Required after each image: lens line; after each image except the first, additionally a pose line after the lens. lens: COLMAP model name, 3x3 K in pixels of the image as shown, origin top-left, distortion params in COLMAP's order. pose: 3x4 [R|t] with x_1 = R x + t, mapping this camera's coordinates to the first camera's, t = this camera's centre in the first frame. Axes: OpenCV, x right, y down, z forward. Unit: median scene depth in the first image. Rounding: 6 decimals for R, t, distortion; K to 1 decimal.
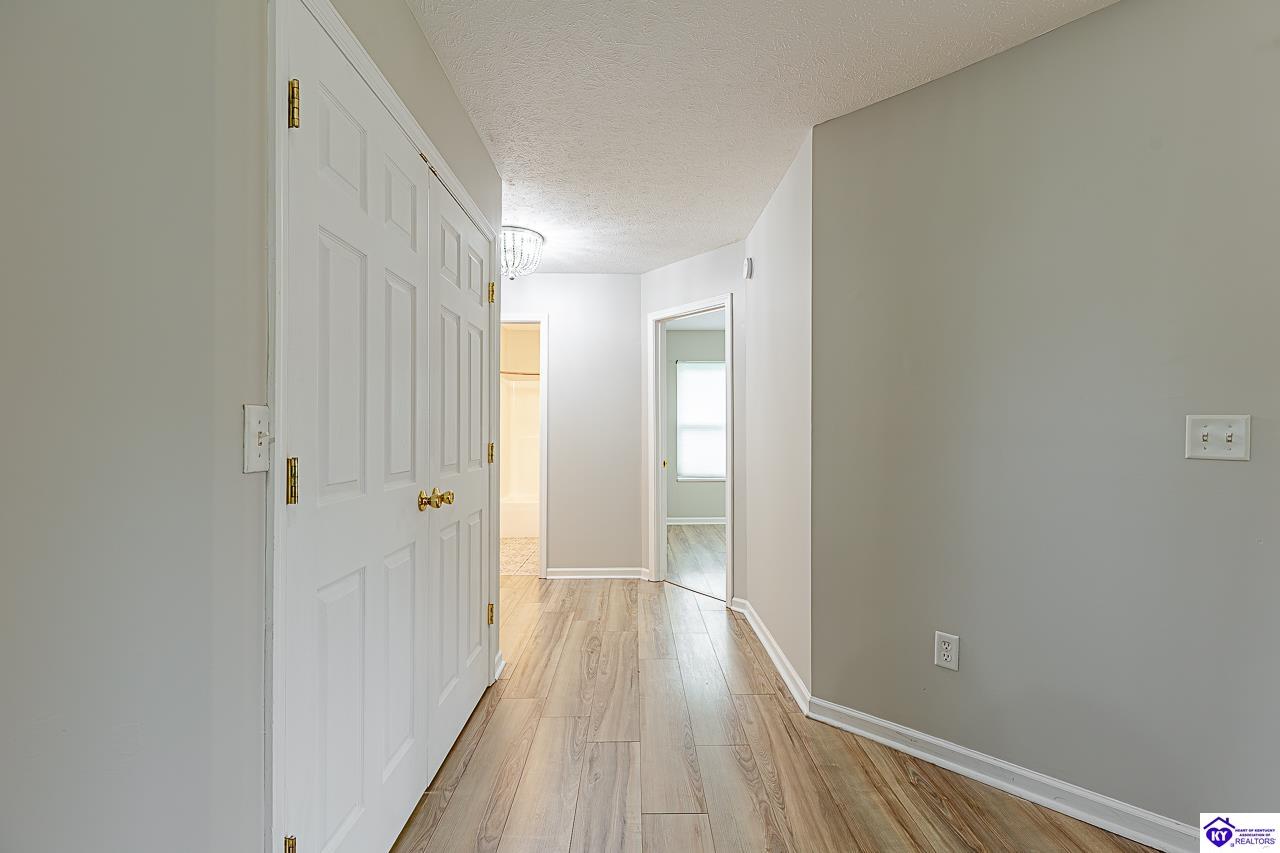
lens RADIAL K [[576.5, 0, 651.1], [0, 576.5, 428.8], [0, 0, 1]] dist [0.010945, -0.002040]
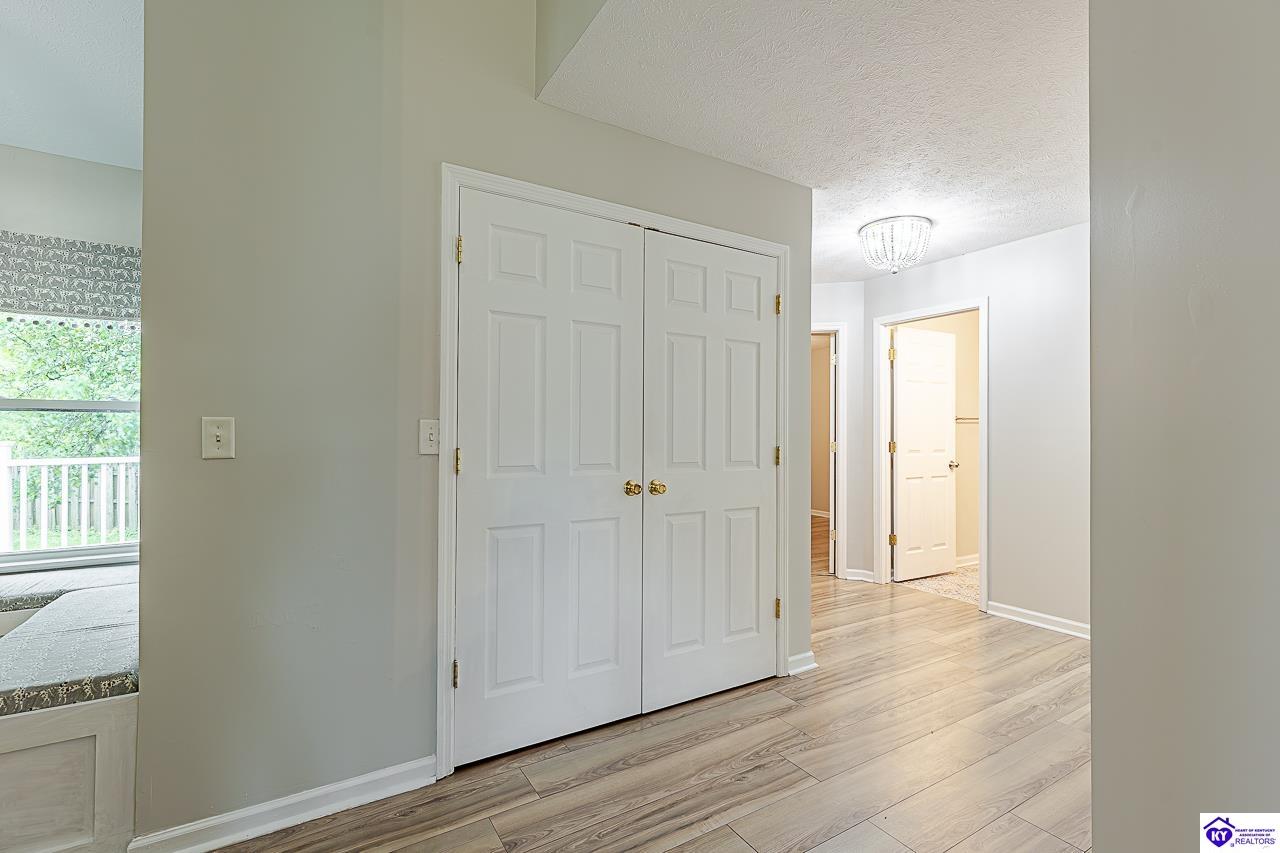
lens RADIAL K [[576.5, 0, 641.3], [0, 576.5, 427.6], [0, 0, 1]] dist [0.010945, -0.002040]
pose [[0.502912, -0.007227, -0.864307, 0.480293], [-0.001864, 0.999954, -0.009446, 0.000753], [0.864336, 0.006362, 0.502875, 0.235427]]
